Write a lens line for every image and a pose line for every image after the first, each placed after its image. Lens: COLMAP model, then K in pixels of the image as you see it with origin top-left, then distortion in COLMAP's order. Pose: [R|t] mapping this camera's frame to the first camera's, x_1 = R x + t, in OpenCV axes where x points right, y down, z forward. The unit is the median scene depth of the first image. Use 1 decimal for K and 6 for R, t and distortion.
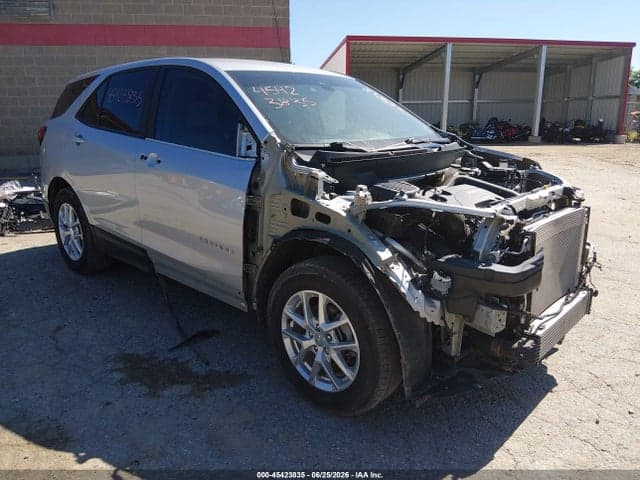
lens RADIAL K [[486.9, 0, 319.3], [0, 486.9, 241.3], [0, 0, 1]] dist [0.079112, -0.135376]
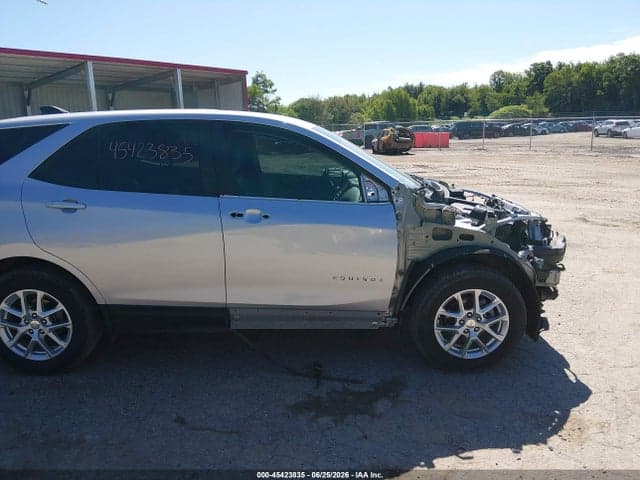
lens RADIAL K [[486.9, 0, 319.3], [0, 486.9, 241.3], [0, 0, 1]] dist [0.079112, -0.135376]
pose [[0.724049, -0.172444, 0.667844, -0.951264], [0.190224, 0.980616, 0.046972, -0.140054], [-0.662999, 0.093029, 0.742818, 0.169519]]
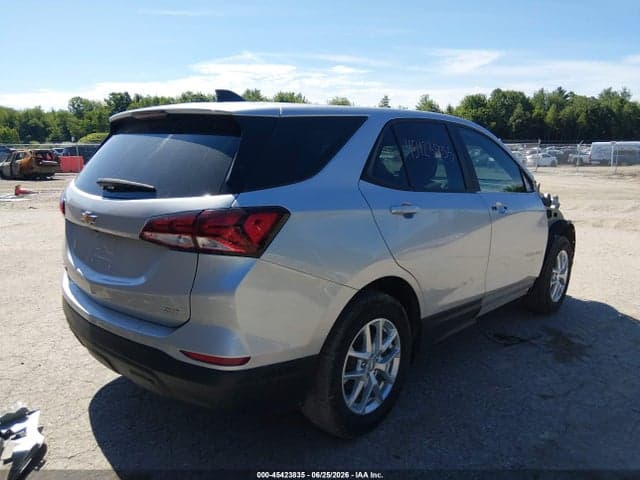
lens RADIAL K [[481.0, 0, 320.0], [0, 481.0, 240.0], [0, 0, 1]] dist [0.056215, -0.089406]
pose [[0.014914, -0.184732, 0.982676, -1.500759], [0.245941, 0.953270, 0.175471, -0.405580], [-0.969170, 0.239063, 0.059650, 1.393849]]
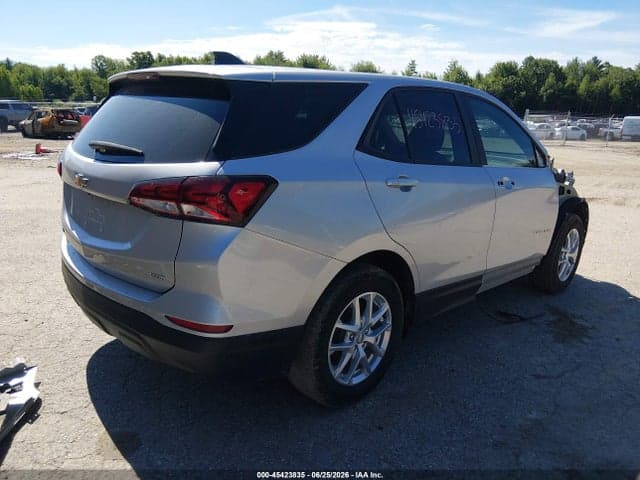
lens RADIAL K [[482.5, 0, 319.4], [0, 482.5, 241.8], [0, 0, 1]] dist [0.067470, -0.114723]
pose [[0.062201, -0.250995, 0.965988, -1.490645], [0.220228, 0.947458, 0.232000, -0.397964], [-0.973463, 0.198307, 0.114209, 1.349029]]
